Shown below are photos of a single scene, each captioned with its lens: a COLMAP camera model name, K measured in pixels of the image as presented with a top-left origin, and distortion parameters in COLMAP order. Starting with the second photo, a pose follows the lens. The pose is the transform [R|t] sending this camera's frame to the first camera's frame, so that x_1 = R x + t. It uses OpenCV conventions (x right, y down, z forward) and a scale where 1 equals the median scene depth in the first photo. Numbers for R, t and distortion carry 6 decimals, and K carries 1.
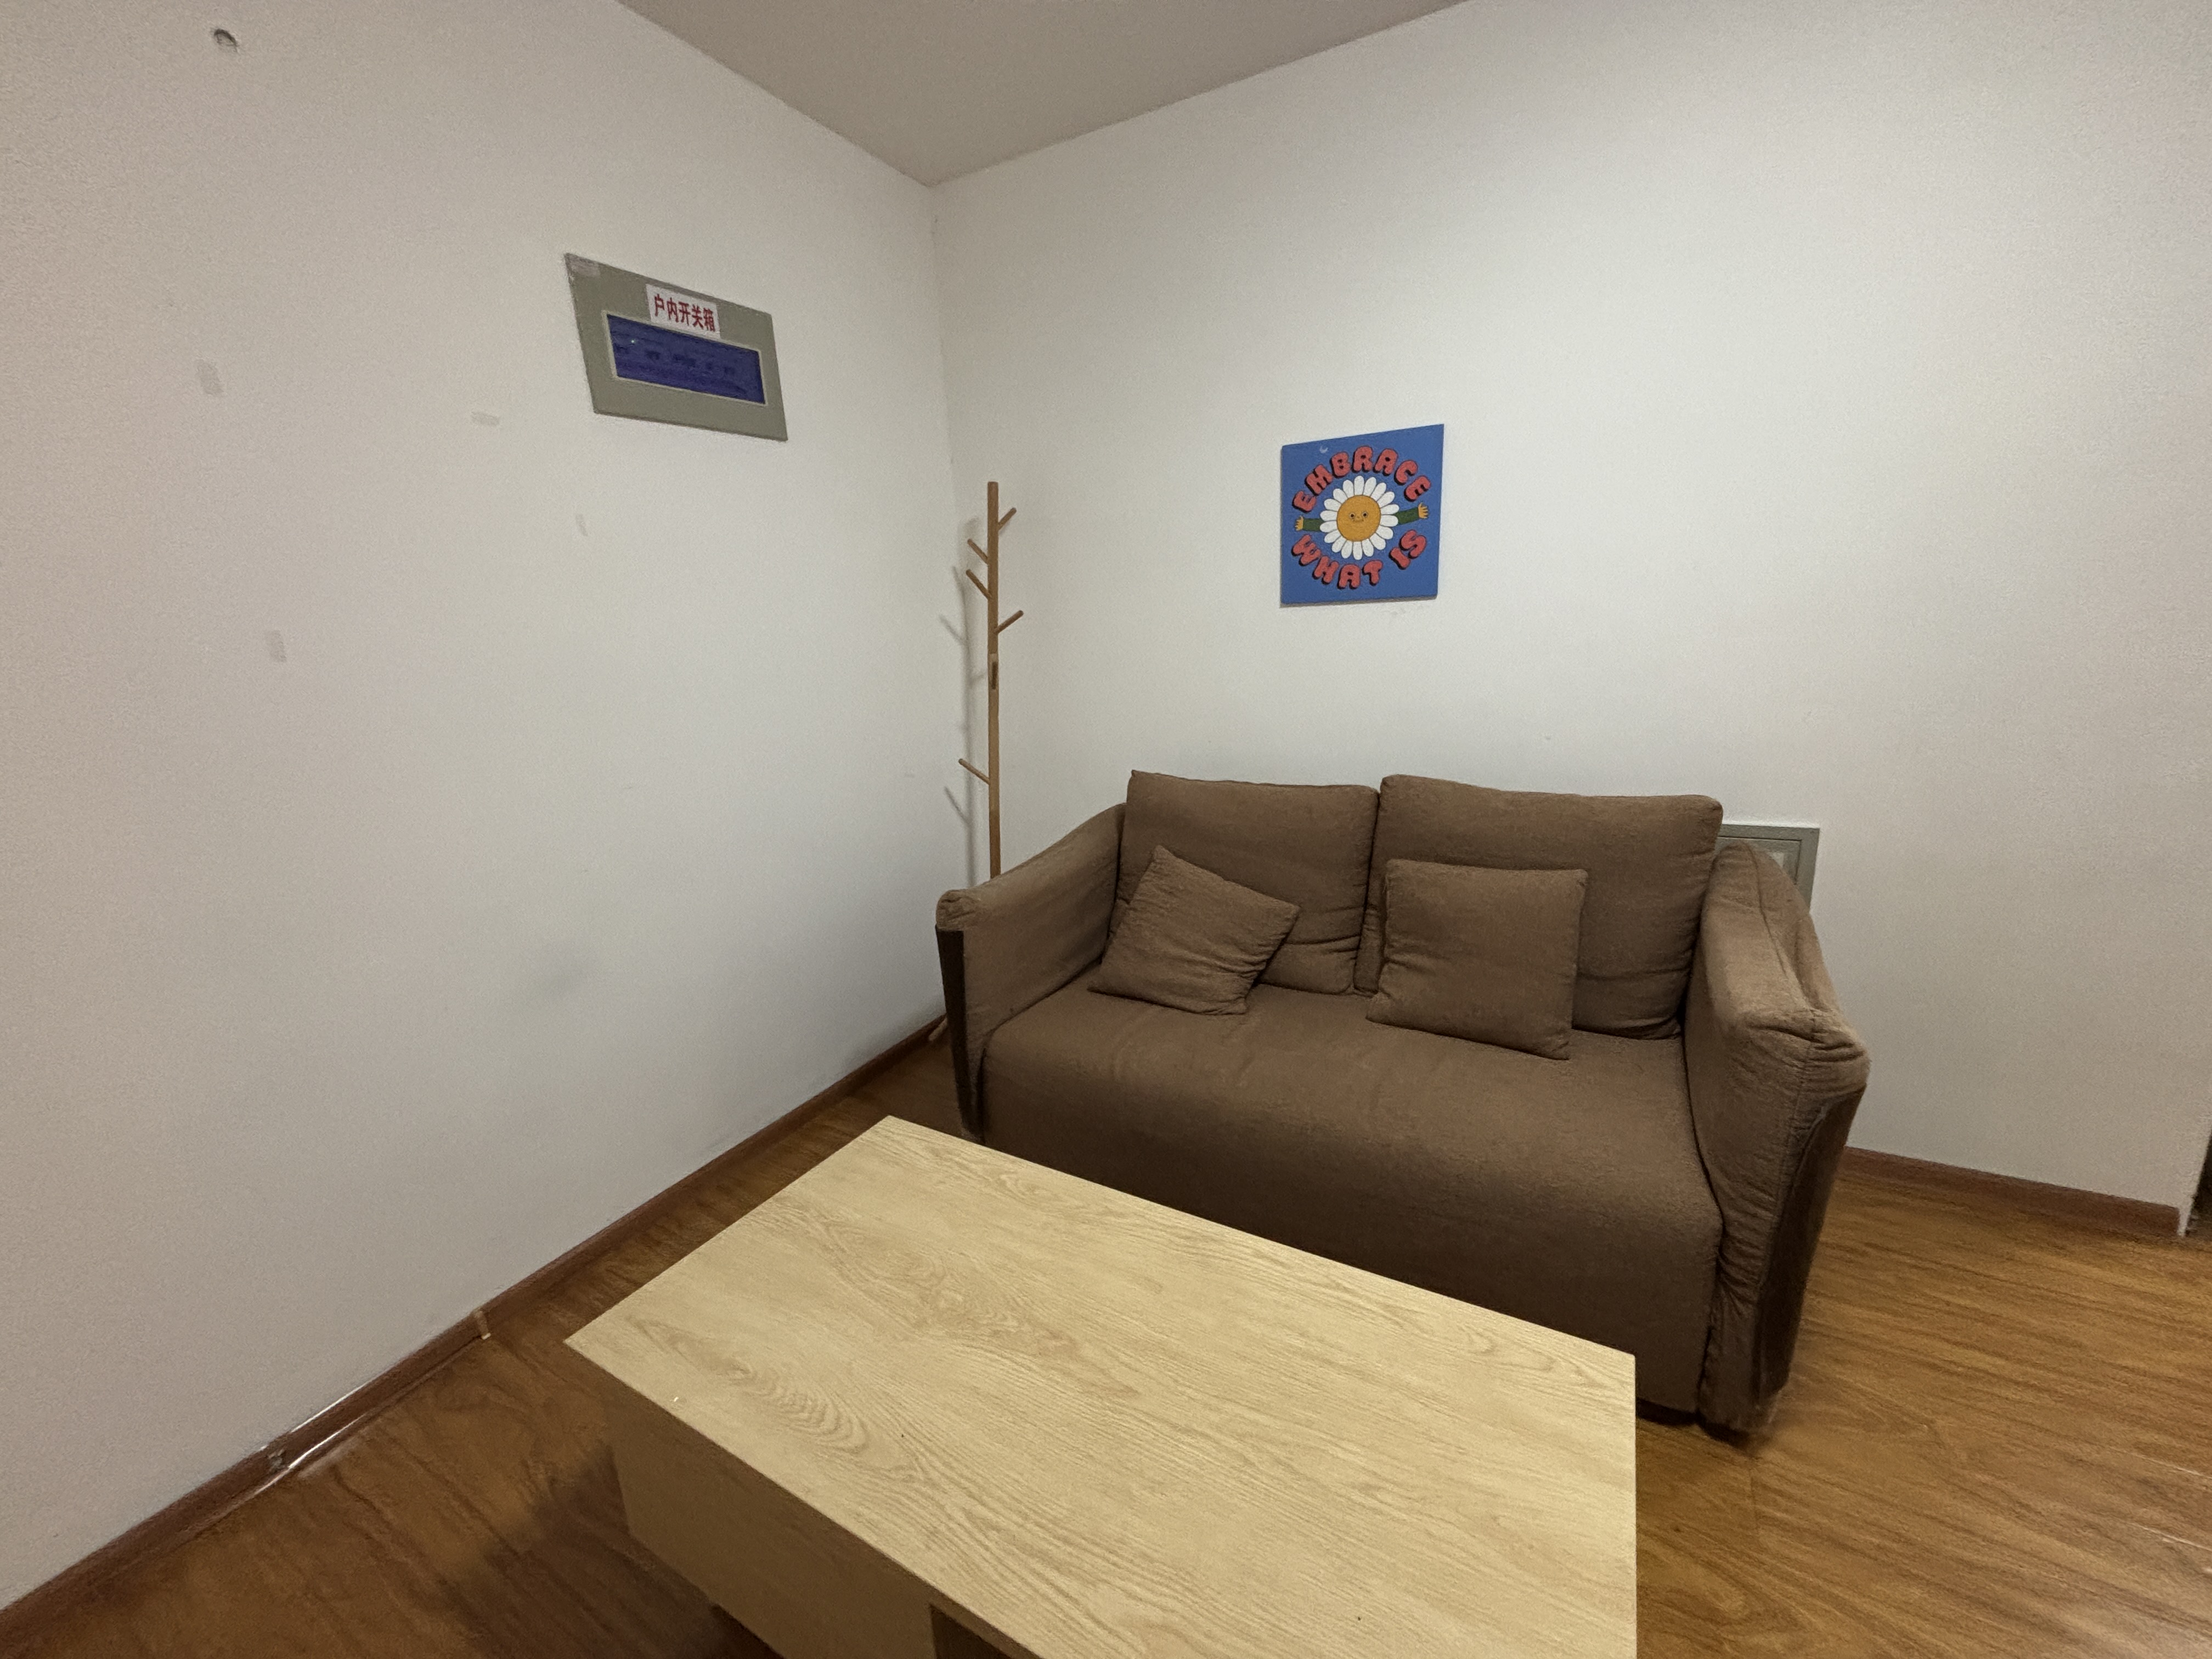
lens RADIAL K [[872.1, 0, 1105.2], [0, 872.1, 831.1], [0, 0, 1]] dist [0.000676, -0.003595]
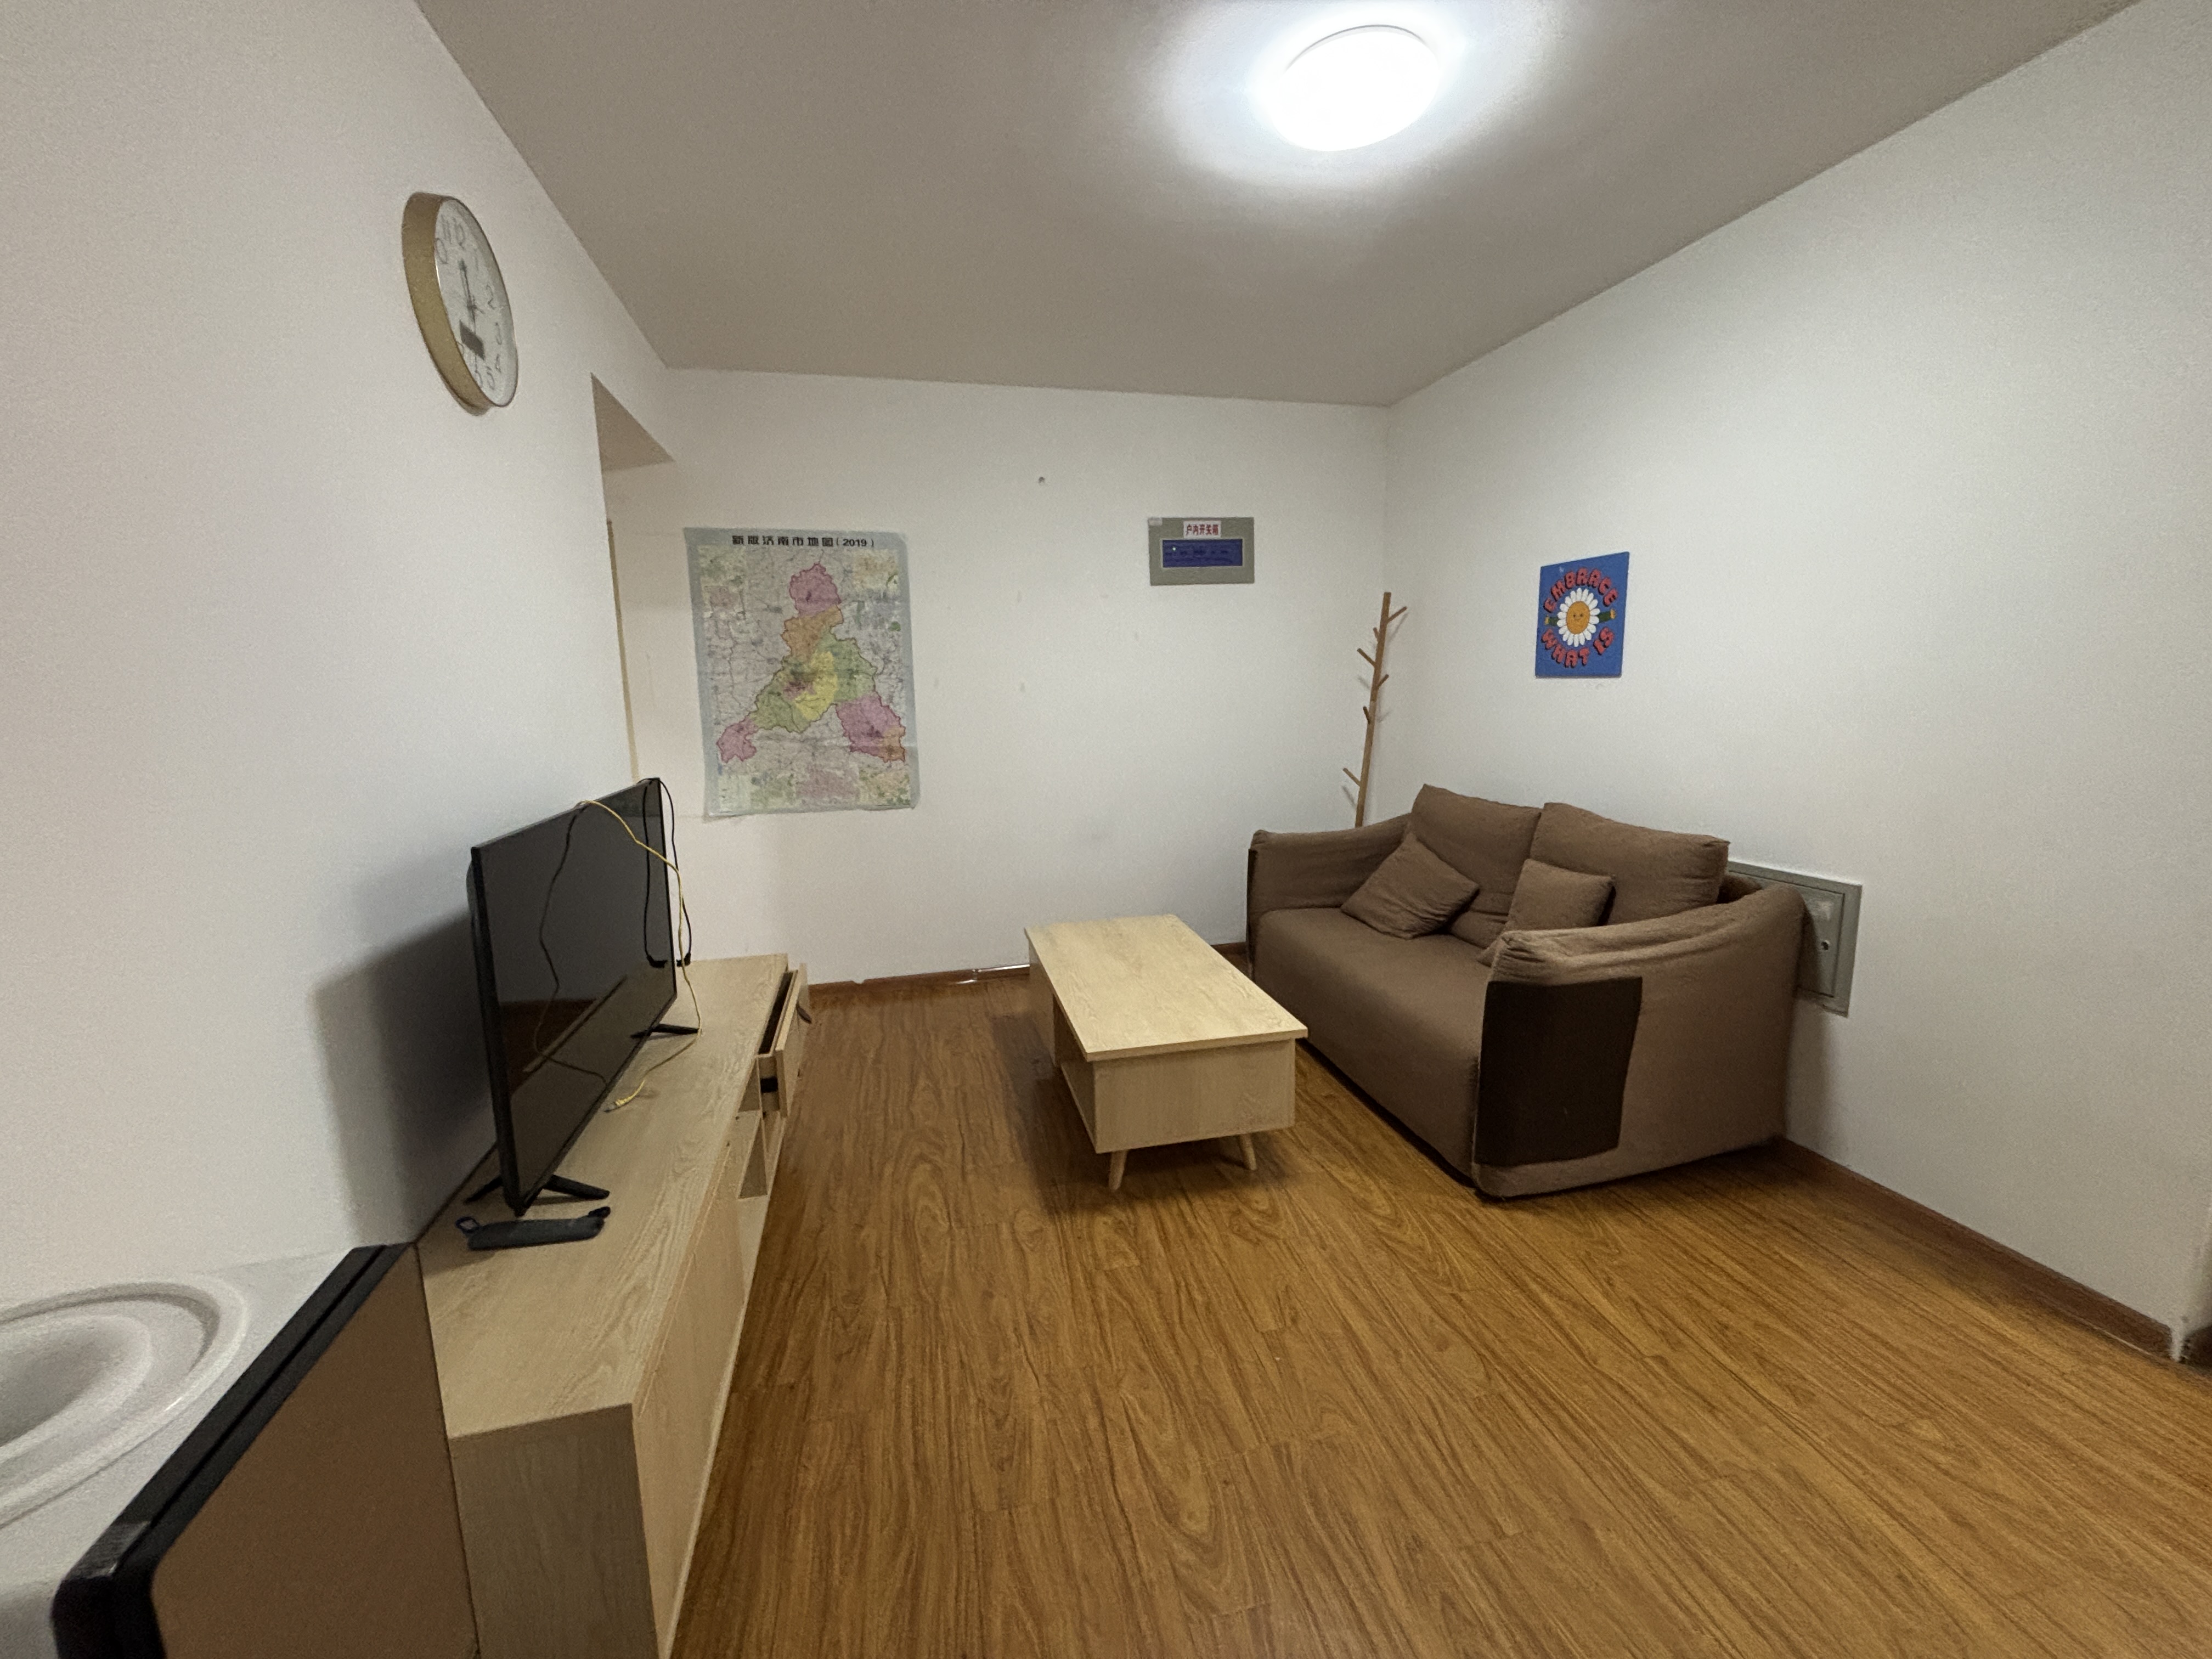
lens RADIAL K [[885.8, 0, 1106.0], [0, 885.8, 829.5], [0, 0, 1]] dist [-0.024965, -0.000178]
pose [[0.681184, 0.149797, -0.716624, 0.842501], [-0.179051, 0.983205, 0.035325, 0.055072], [0.709880, 0.104249, 0.696565, -0.466201]]
